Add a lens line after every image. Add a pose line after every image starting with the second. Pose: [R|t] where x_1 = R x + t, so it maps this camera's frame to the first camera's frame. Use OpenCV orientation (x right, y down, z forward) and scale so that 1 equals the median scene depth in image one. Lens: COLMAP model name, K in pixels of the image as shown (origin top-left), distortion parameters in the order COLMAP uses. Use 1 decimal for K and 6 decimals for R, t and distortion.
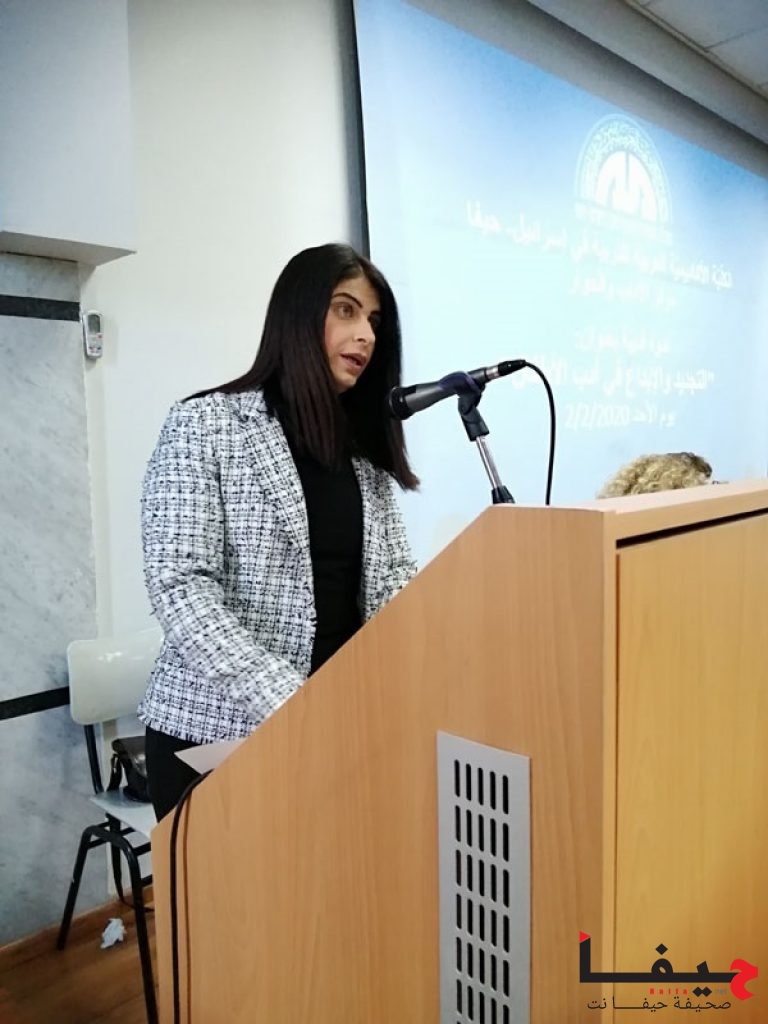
lens RADIAL K [[820.6, 0, 387.5], [0, 820.6, 507.8], [0, 0, 1]] dist [0.051937, -0.095497]
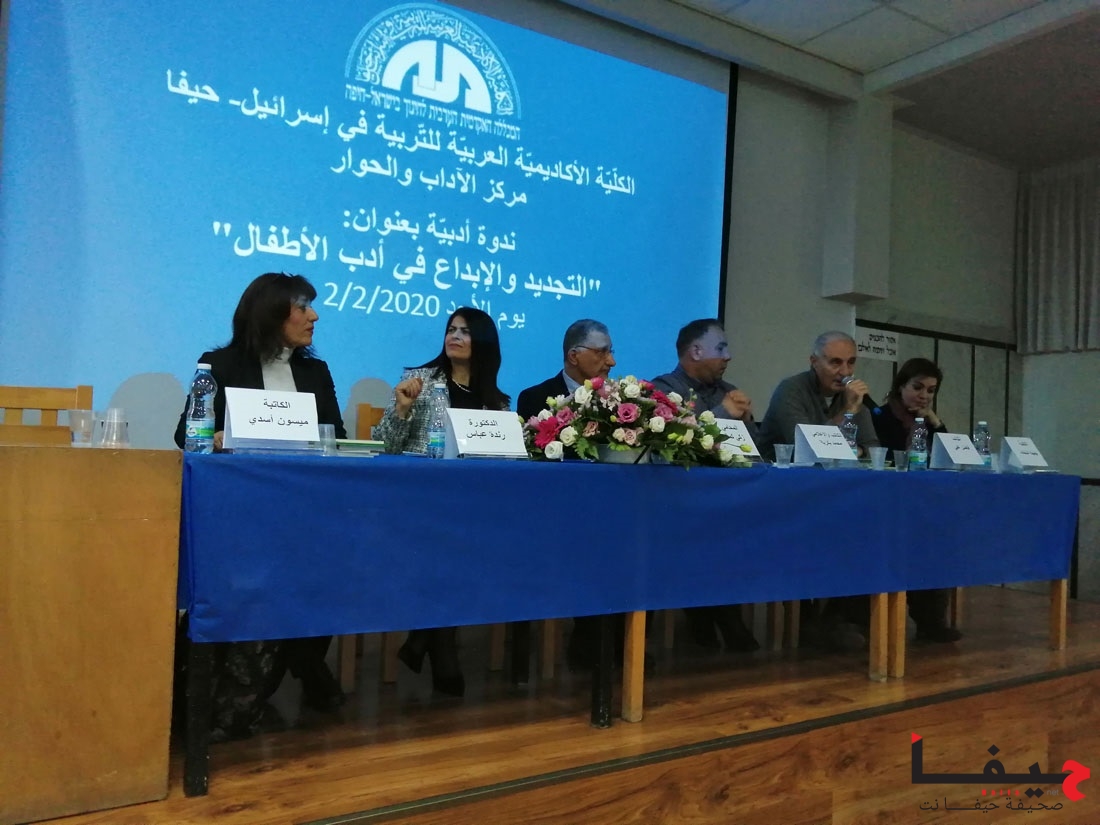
lens RADIAL K [[881.5, 0, 554.1], [0, 881.5, 421.1], [0, 0, 1]] dist [0.051937, -0.095497]
pose [[0.974380, 0.036881, -0.221861, 0.804817], [-0.066148, 0.989827, -0.125966, 0.167165], [0.214959, 0.137414, 0.966908, 0.086629]]
